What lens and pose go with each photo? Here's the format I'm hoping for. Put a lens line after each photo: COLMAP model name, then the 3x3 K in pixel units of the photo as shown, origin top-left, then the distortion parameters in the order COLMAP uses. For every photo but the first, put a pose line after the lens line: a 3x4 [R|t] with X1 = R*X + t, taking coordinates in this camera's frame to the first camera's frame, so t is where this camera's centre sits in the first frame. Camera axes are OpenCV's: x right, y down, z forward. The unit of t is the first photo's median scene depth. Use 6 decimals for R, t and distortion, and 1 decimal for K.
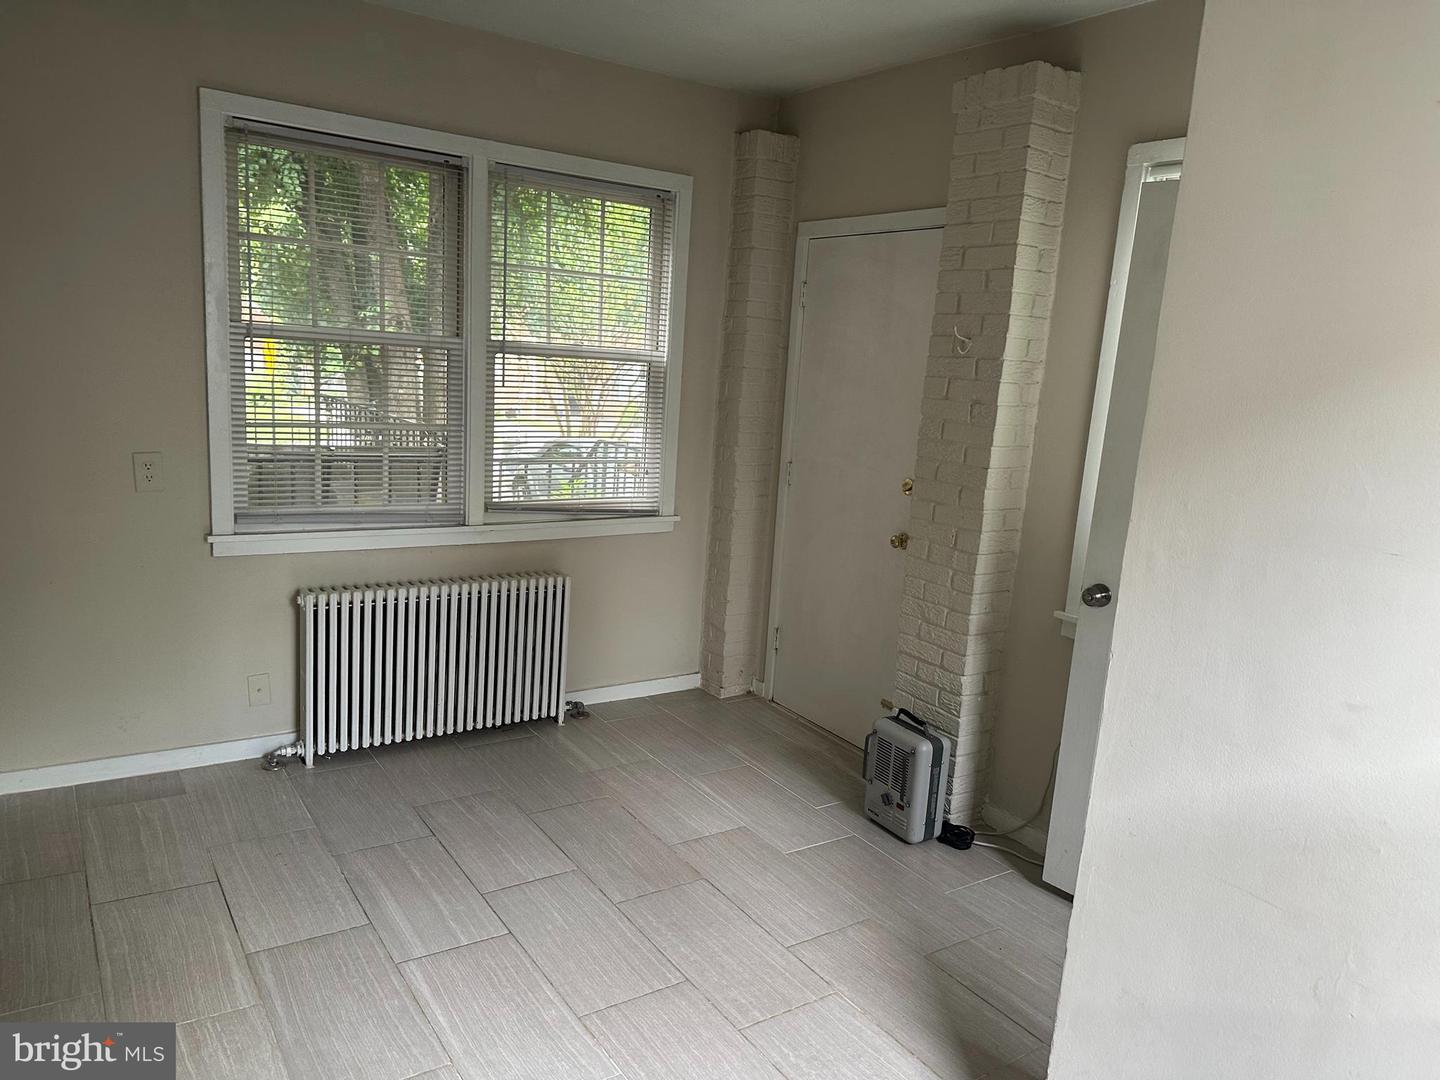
lens RADIAL K [[1022.6, 0, 721.9], [0, 1022.6, 537.1], [0, 0, 1]] dist [0.020663, -0.037452]
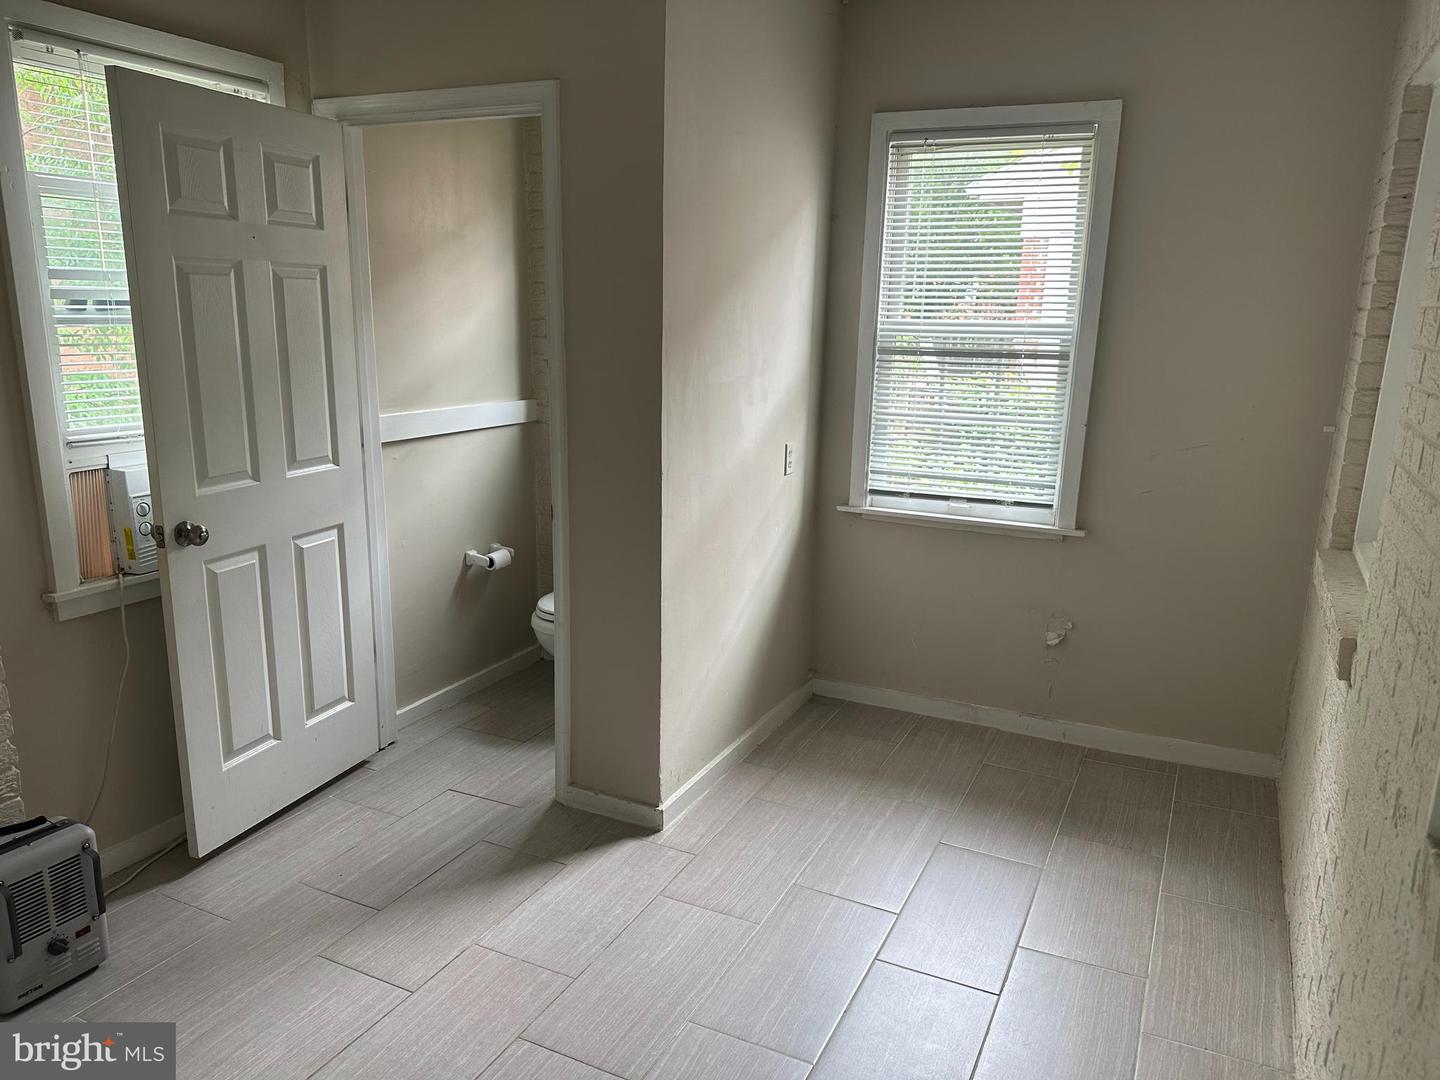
lens RADIAL K [[1022.6, 0, 735.4], [0, 1022.6, 536.1], [0, 0, 1]] dist [0.020663, -0.037452]
pose [[-0.501362, -0.272867, 0.821085, -0.637588], [0.102782, 0.923468, 0.369651, -0.233022], [-0.859111, 0.269722, -0.434946, 0.971912]]
